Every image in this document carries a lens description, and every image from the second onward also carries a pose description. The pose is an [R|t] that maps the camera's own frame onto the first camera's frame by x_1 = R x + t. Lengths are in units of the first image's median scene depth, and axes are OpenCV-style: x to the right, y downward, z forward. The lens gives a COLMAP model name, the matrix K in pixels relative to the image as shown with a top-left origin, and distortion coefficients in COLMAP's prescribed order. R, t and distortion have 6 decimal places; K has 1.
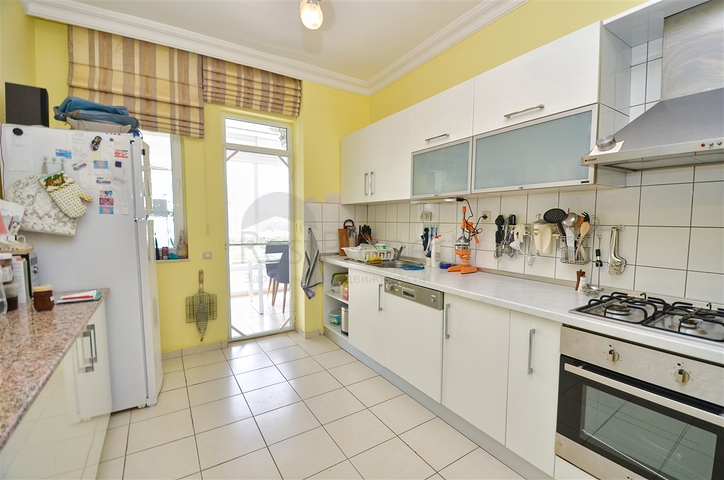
lens RADIAL K [[320.3, 0, 379.8], [0, 320.3, 249.4], [0, 0, 1]] dist [0.003040, -0.015832]
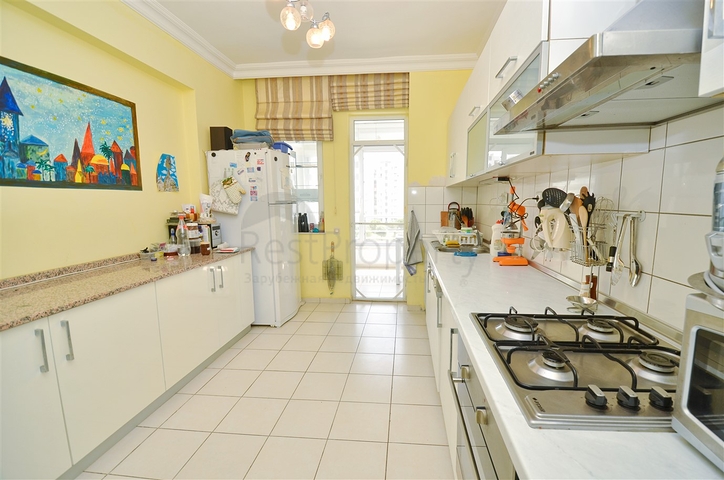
lens RADIAL K [[320.3, 0, 379.8], [0, 320.3, 249.4], [0, 0, 1]] dist [0.003040, -0.015832]
pose [[0.773620, 0.084108, -0.628043, 0.460098], [-0.047873, 0.996077, 0.074425, -0.013230], [0.631838, -0.027511, 0.774612, 0.101066]]
